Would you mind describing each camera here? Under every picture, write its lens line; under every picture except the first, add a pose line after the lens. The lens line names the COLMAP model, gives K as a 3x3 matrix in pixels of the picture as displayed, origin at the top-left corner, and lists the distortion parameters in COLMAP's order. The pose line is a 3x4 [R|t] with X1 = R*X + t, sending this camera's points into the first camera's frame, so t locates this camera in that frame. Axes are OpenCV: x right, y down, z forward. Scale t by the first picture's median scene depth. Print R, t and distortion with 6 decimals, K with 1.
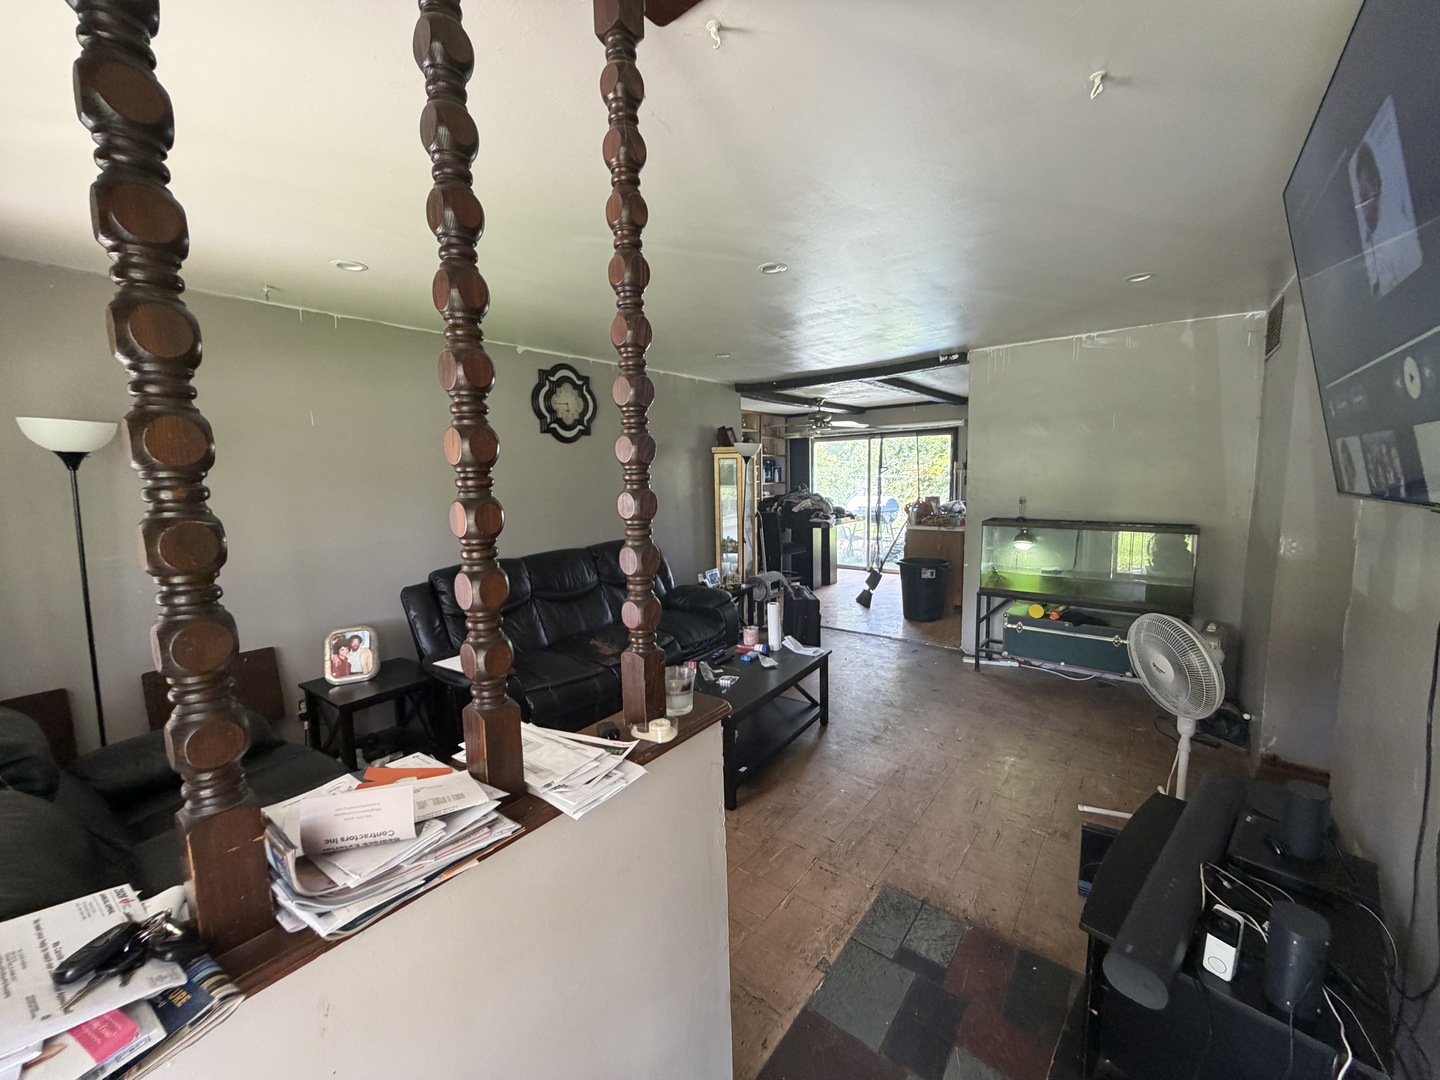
lens RADIAL K [[582.7, 0, 719.0], [0, 582.7, 540.4], [0, 0, 1]] dist [-0.000809, -0.000070]
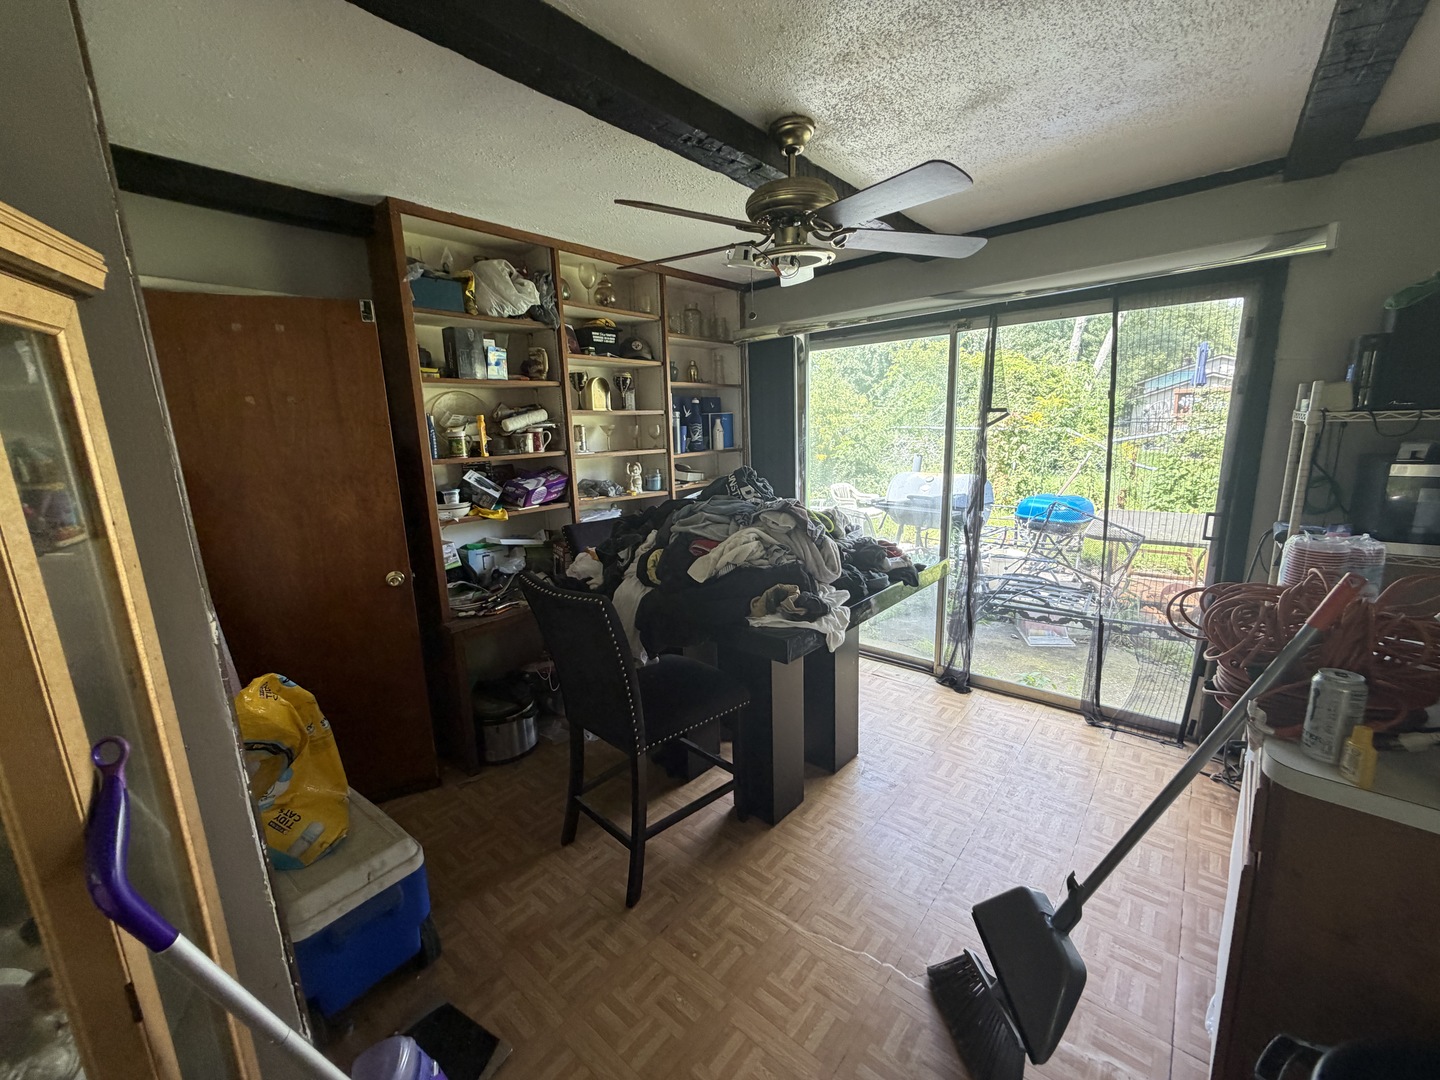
lens RADIAL K [[582.7, 0, 721.4], [0, 582.7, 539.8], [0, 0, 1]] dist [-0.000809, -0.000070]
pose [[0.998834, -0.000563, -0.048283, 0.124180], [0.004533, 0.996610, 0.082140, -0.071685], [0.048073, -0.082263, 0.995451, 0.592614]]
